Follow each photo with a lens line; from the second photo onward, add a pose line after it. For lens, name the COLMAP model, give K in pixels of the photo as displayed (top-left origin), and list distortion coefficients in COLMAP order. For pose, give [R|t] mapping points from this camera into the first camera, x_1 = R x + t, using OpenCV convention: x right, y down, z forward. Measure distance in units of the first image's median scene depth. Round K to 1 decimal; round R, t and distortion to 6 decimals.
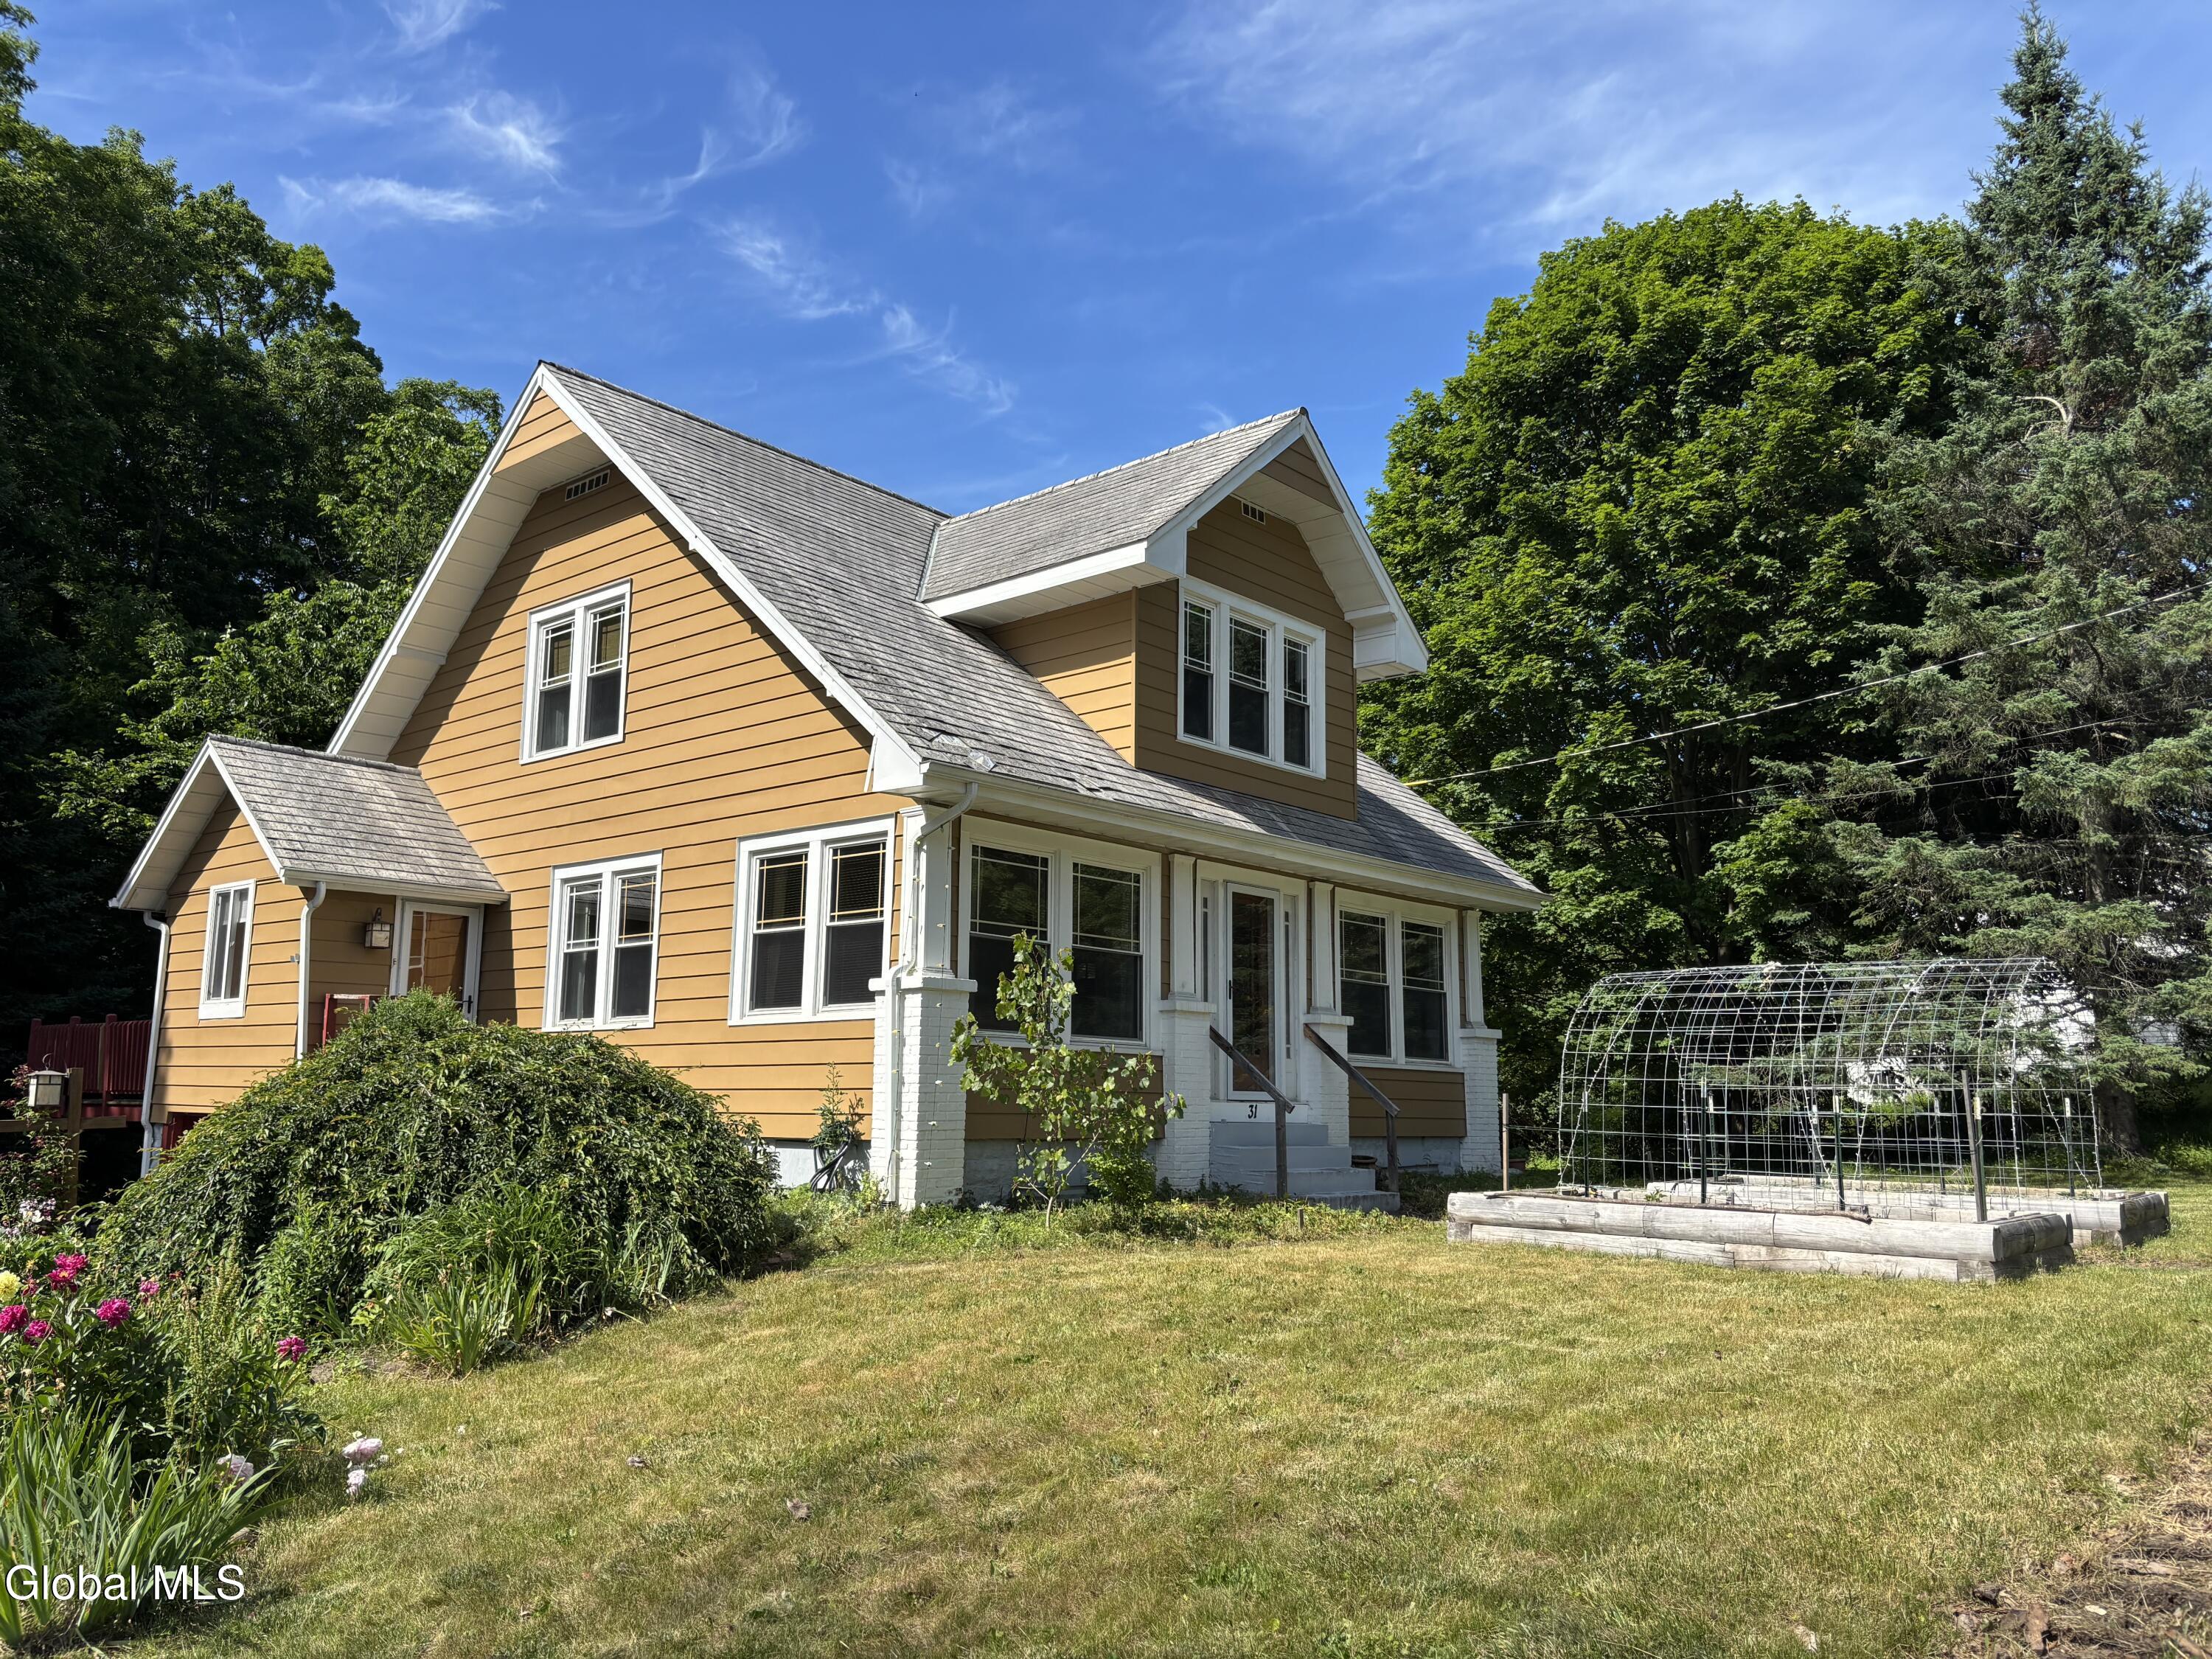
lens RADIAL K [[1663.4, 0, 1110.2], [0, 1663.4, 823.1], [0, 0, 1]] dist [0.019219, -0.027357]
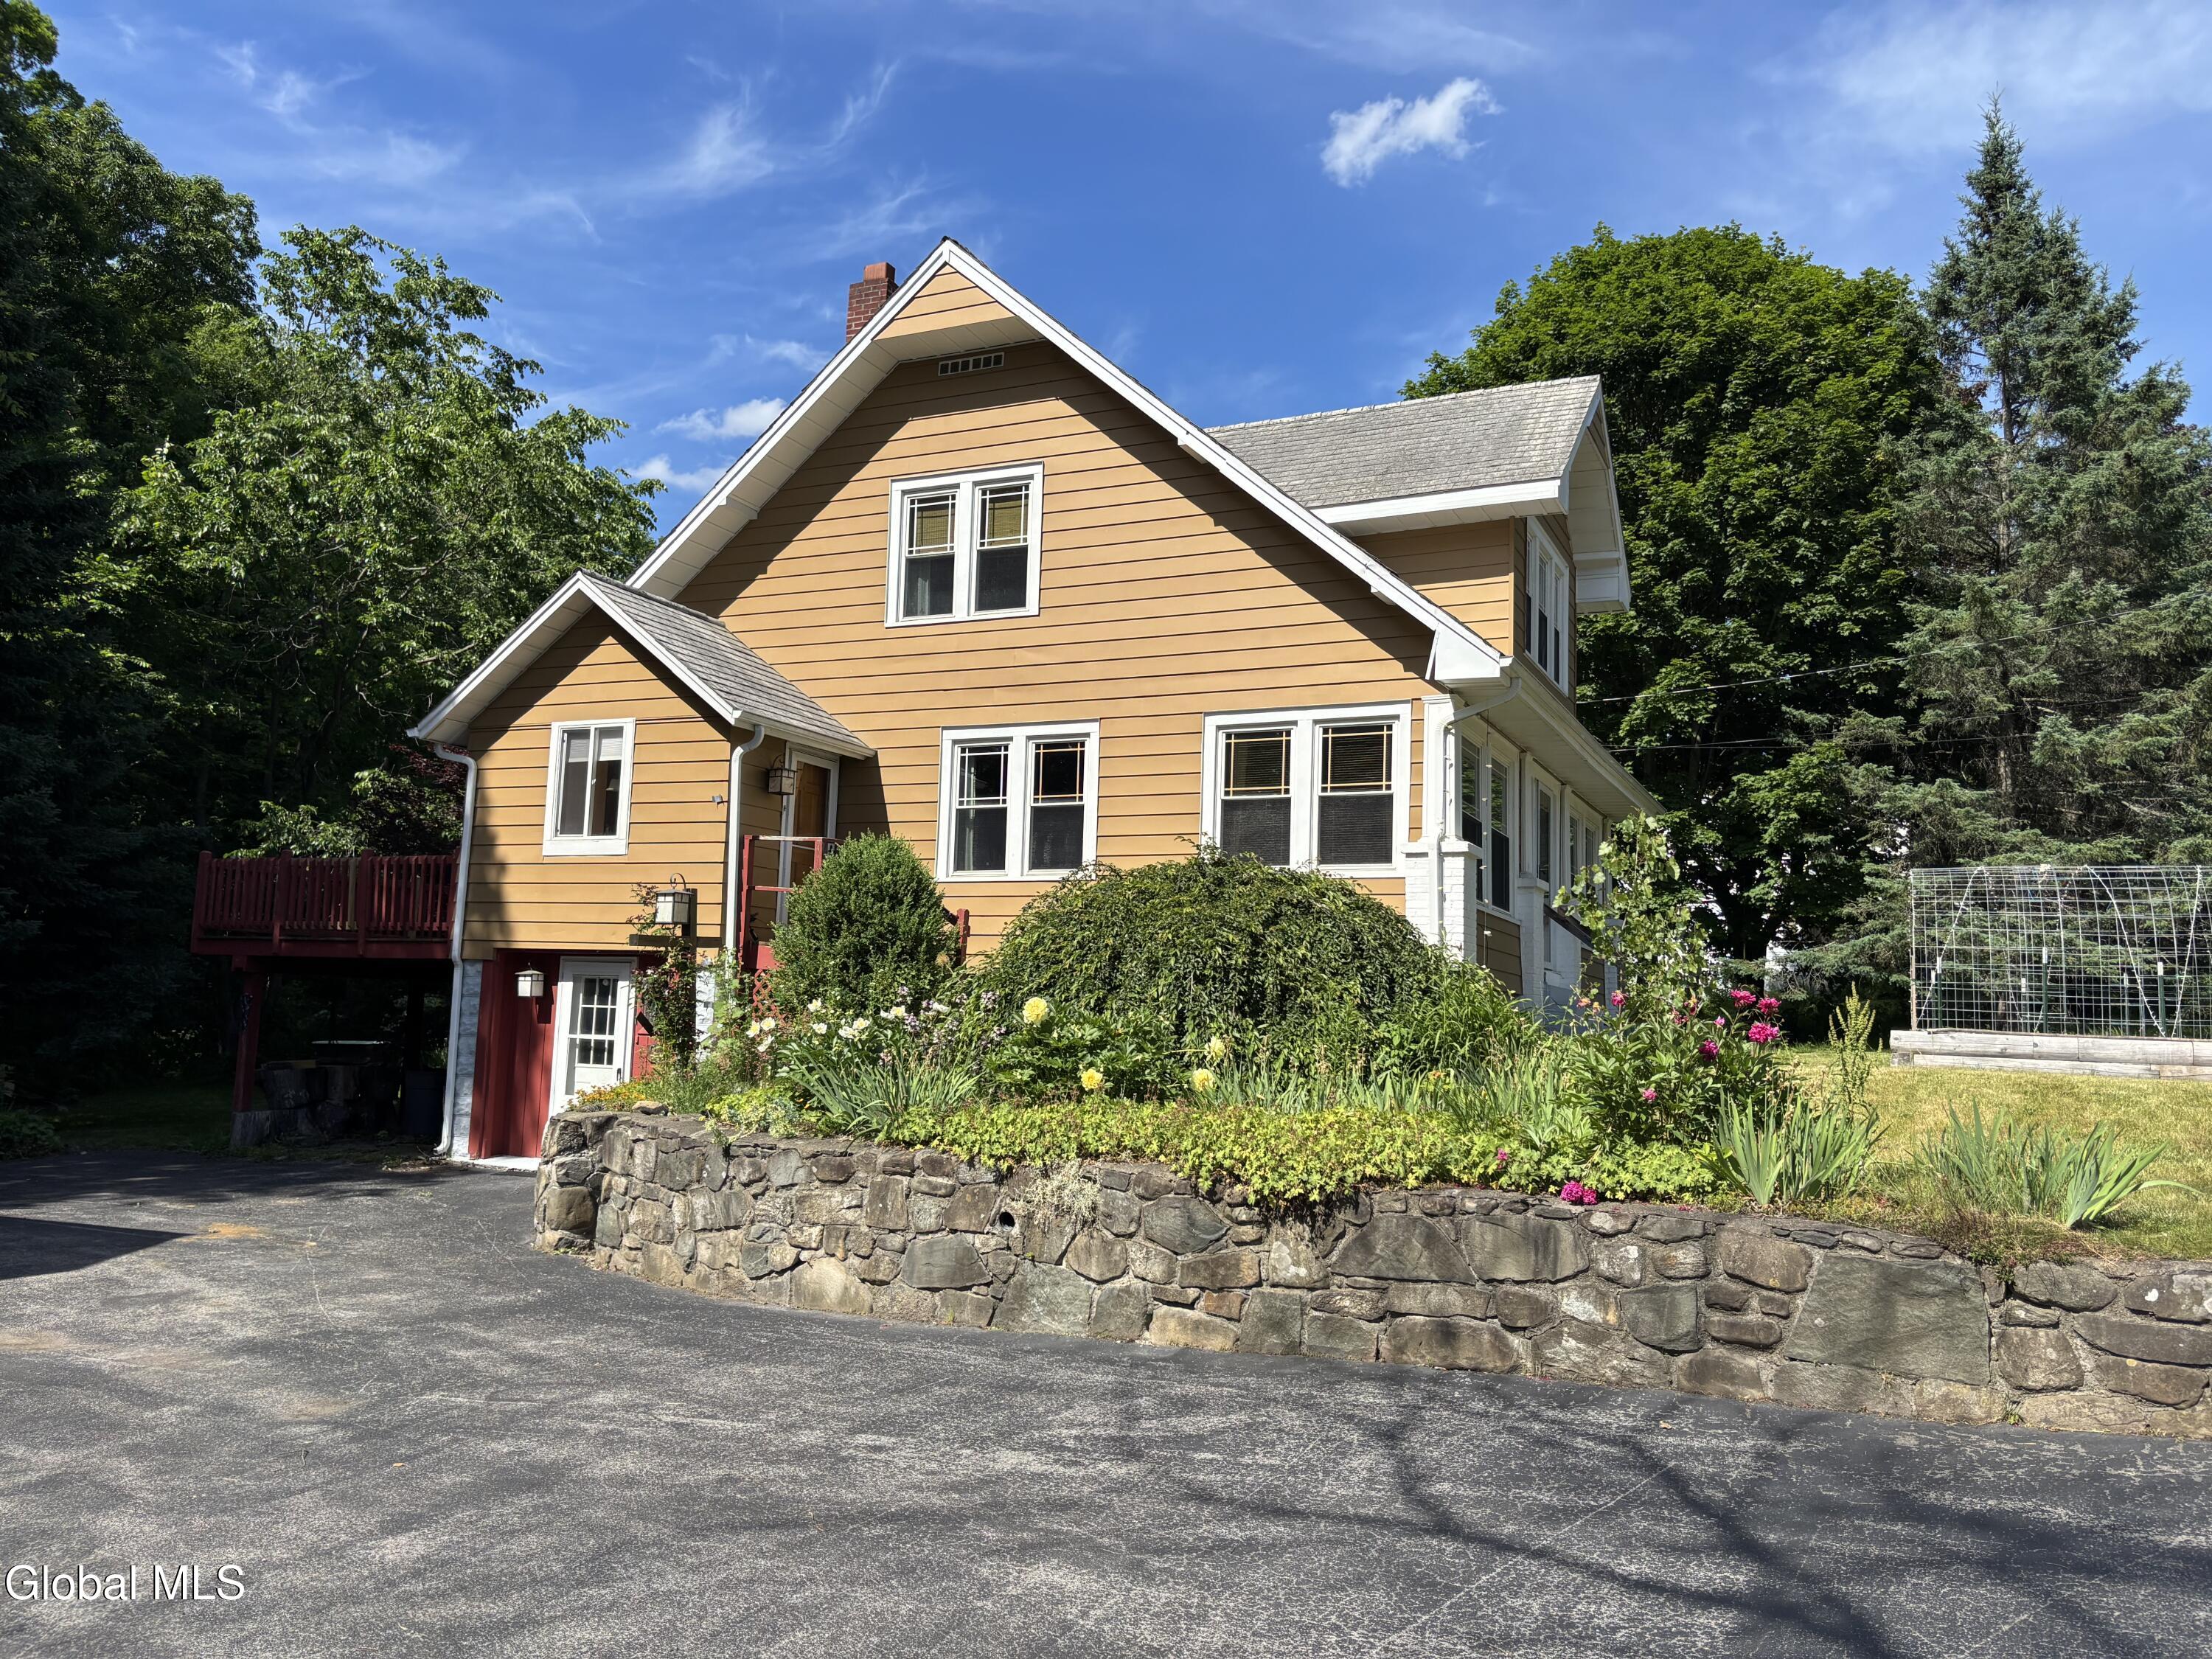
lens RADIAL K [[1663.4, 0, 1050.4], [0, 1663.4, 834.3], [0, 0, 1]] dist [0.019219, -0.027357]
pose [[0.961719, 0.052410, 0.268978, -0.512310], [-0.067420, 0.996623, 0.046868, 0.037263], [-0.265613, -0.063209, 0.962005, -0.032247]]
